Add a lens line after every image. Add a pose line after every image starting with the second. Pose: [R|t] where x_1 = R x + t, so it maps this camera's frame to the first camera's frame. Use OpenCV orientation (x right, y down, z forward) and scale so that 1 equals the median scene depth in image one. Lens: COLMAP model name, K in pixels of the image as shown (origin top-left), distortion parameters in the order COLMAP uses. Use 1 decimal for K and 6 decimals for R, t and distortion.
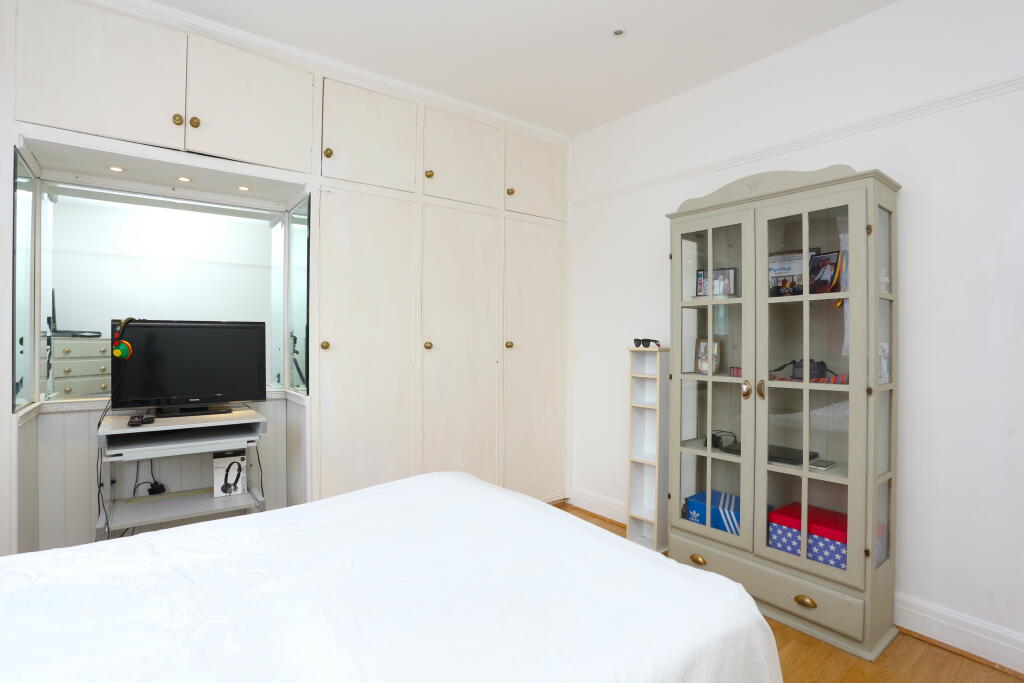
lens RADIAL K [[496.8, 0, 512.0], [0, 496.8, 341.5], [0, 0, 1]] dist [-0.060039, 0.000311]
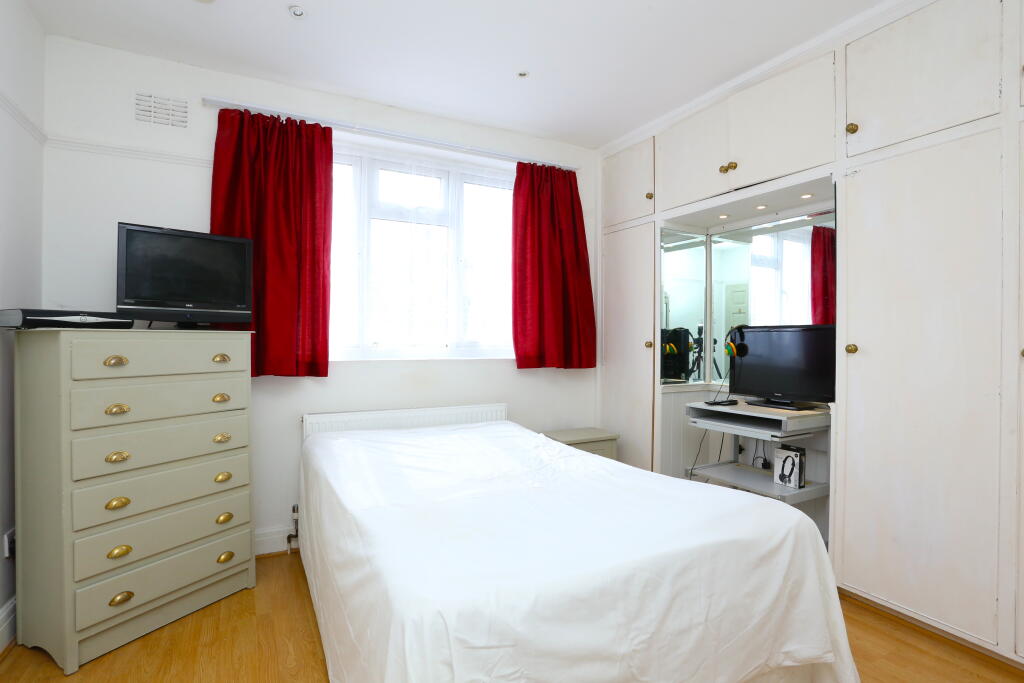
lens RADIAL K [[496.8, 0, 512.0], [0, 496.8, 341.5], [0, 0, 1]] dist [-0.060039, 0.000311]
pose [[-0.158591, -0.001705, -0.987343, 0.589214], [-0.000336, 0.999999, -0.001673, -0.003806], [0.987344, 0.000067, -0.158591, 0.562828]]
